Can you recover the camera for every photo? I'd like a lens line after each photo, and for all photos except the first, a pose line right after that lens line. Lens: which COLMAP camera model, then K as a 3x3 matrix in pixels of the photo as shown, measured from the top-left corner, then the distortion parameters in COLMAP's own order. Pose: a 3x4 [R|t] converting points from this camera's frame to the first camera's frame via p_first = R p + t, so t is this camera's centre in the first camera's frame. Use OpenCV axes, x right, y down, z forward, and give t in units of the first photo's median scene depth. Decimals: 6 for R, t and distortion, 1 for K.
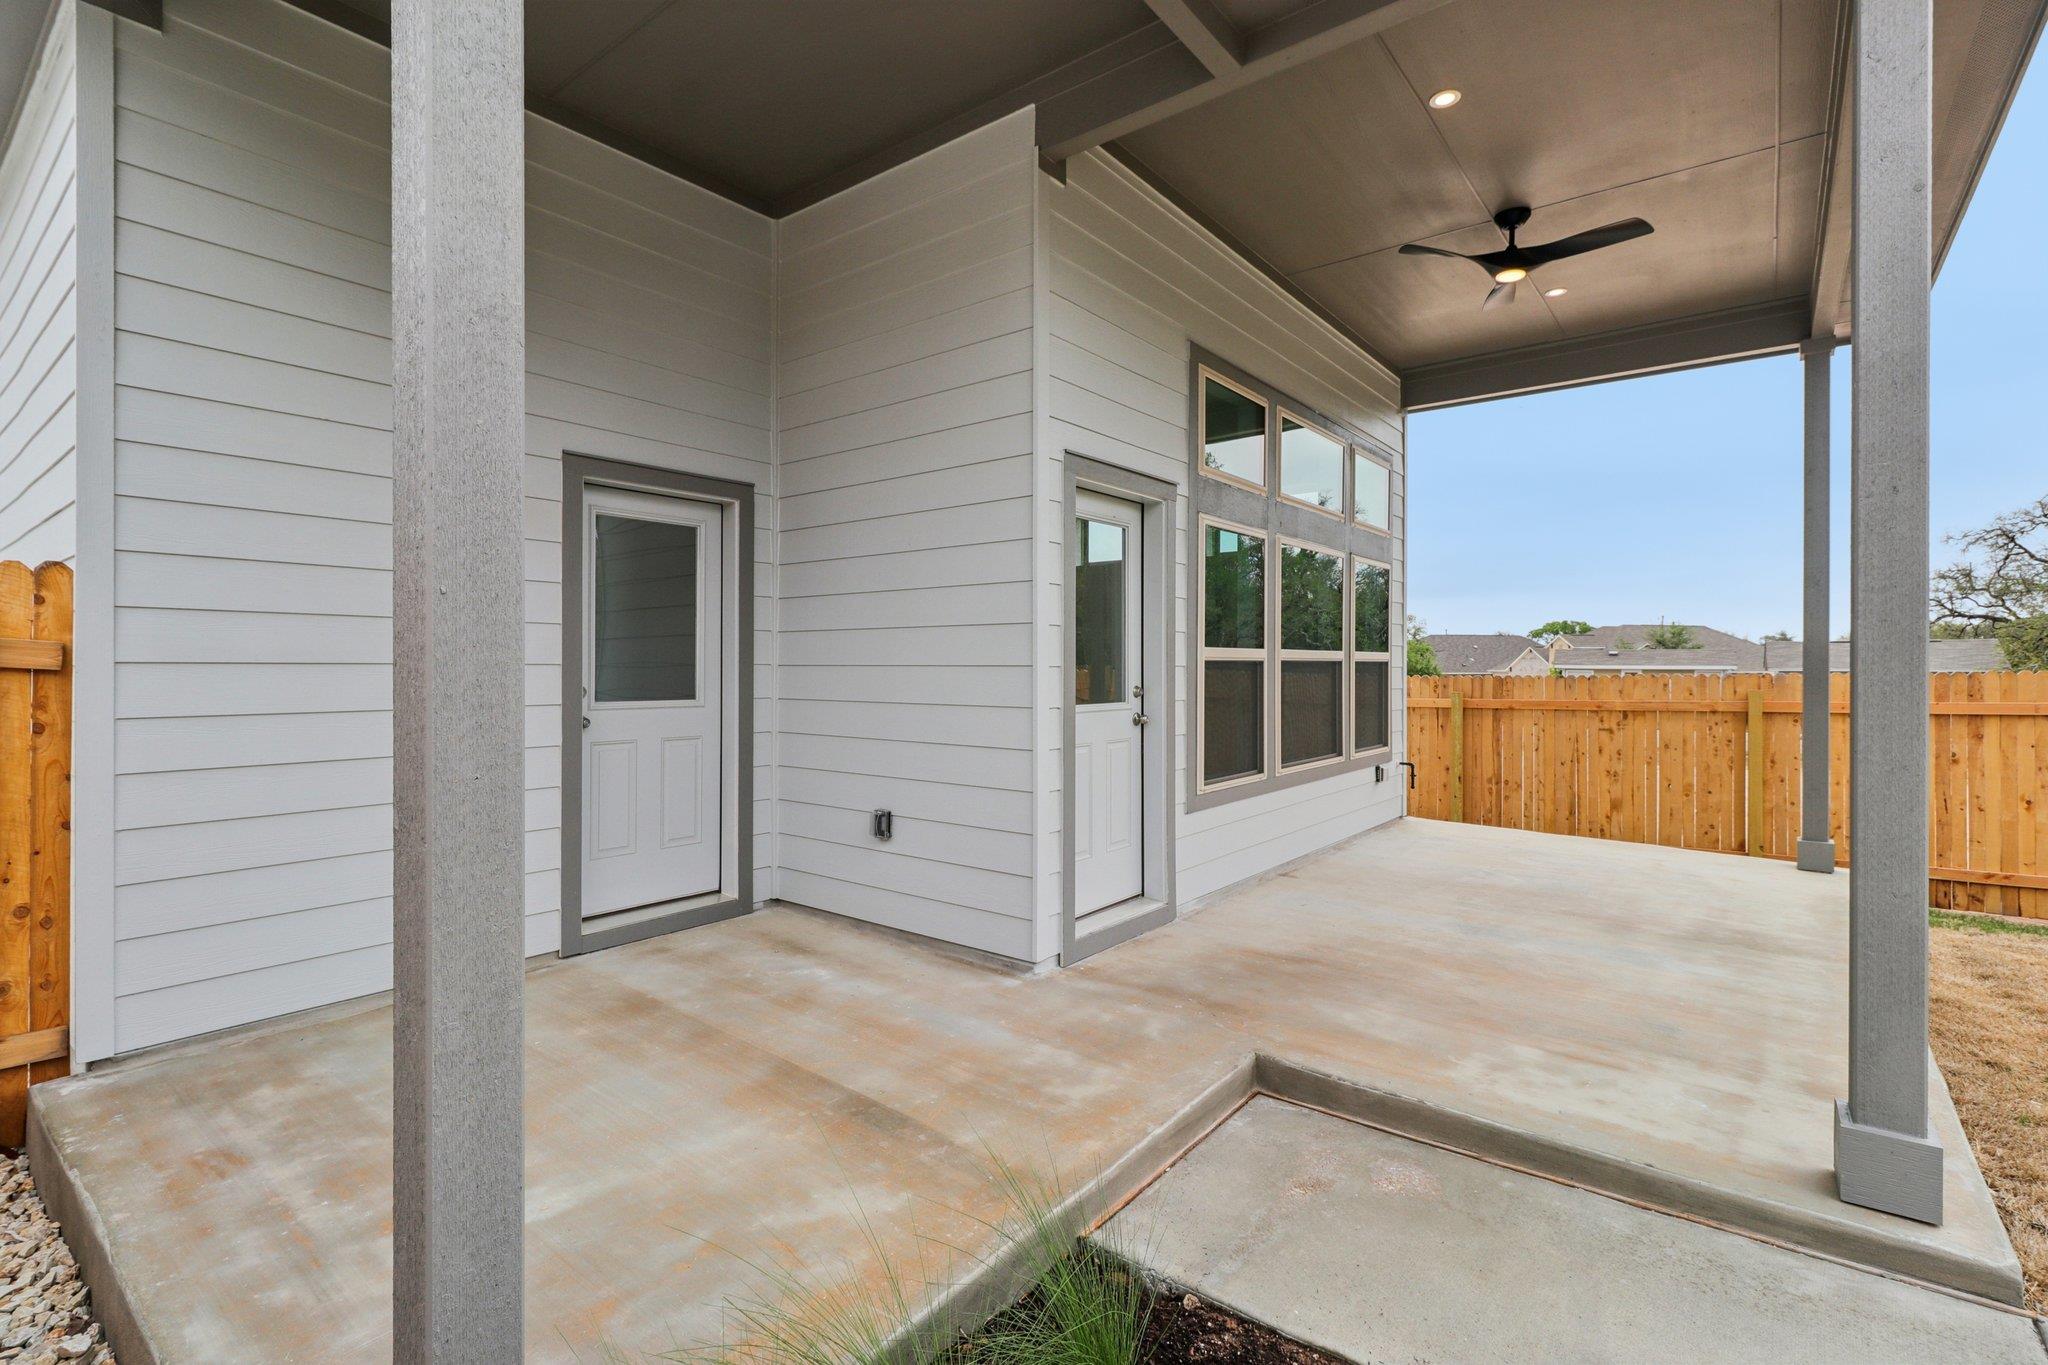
lens RADIAL K [[948.6, 0, 1023.6], [0, 948.6, 667.5], [0, 0, 1]] dist [0.001368, -0.000031]
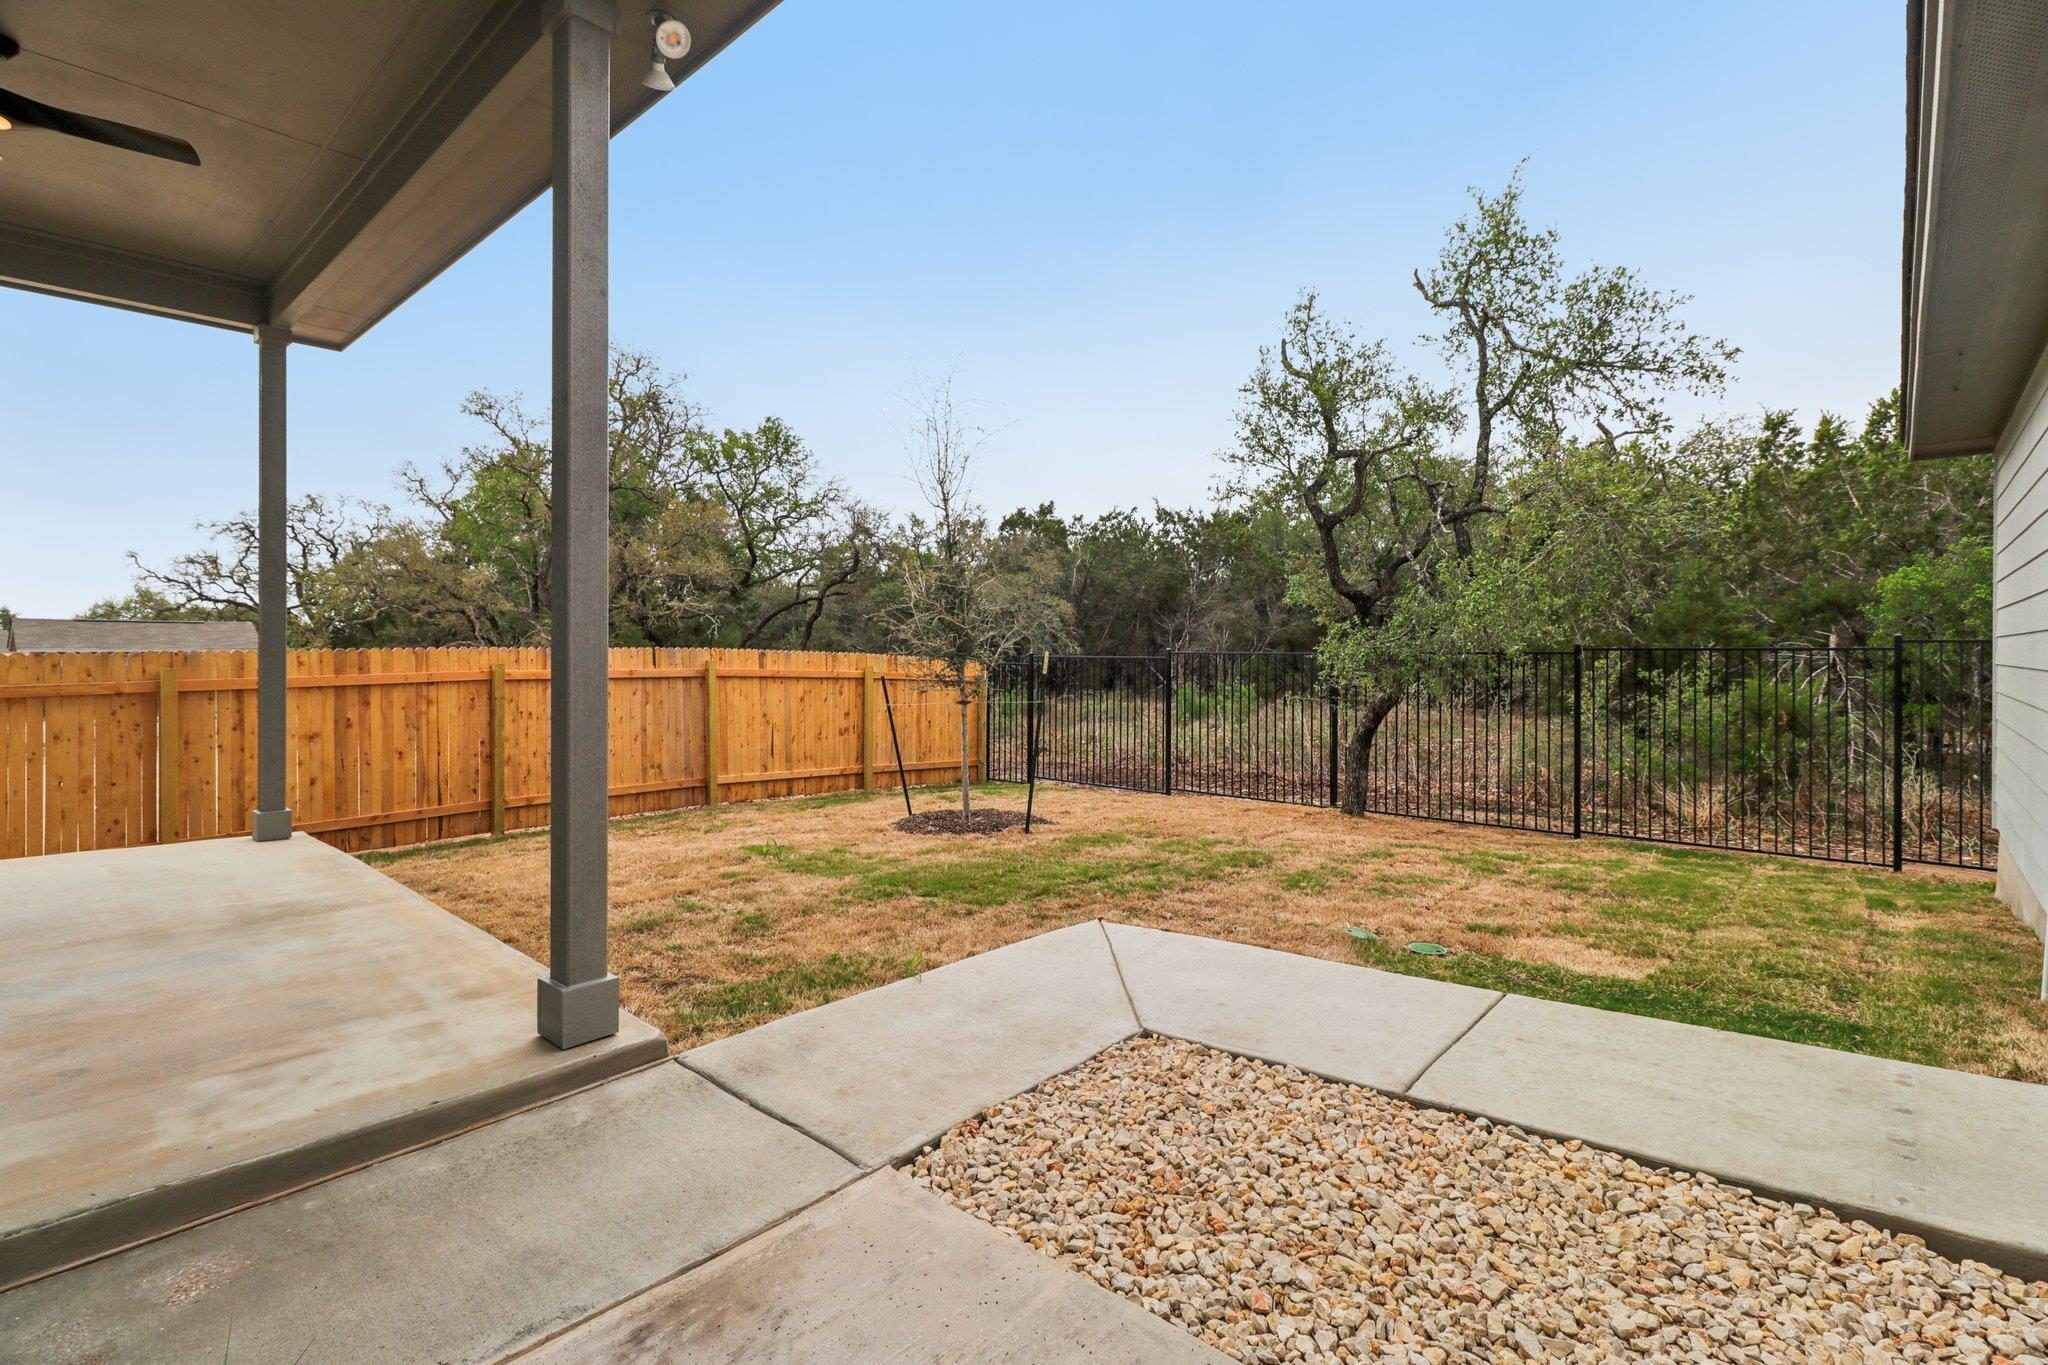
lens RADIAL K [[948.6, 0, 1025.1], [0, 948.6, 654.4], [0, 0, 1]] dist [0.001368, -0.000031]
pose [[0.067966, -0.006530, 0.997666, -0.149091], [0.000365, 0.999979, 0.006520, 0.004793], [-0.997688, -0.000079, 0.067967, 0.108752]]
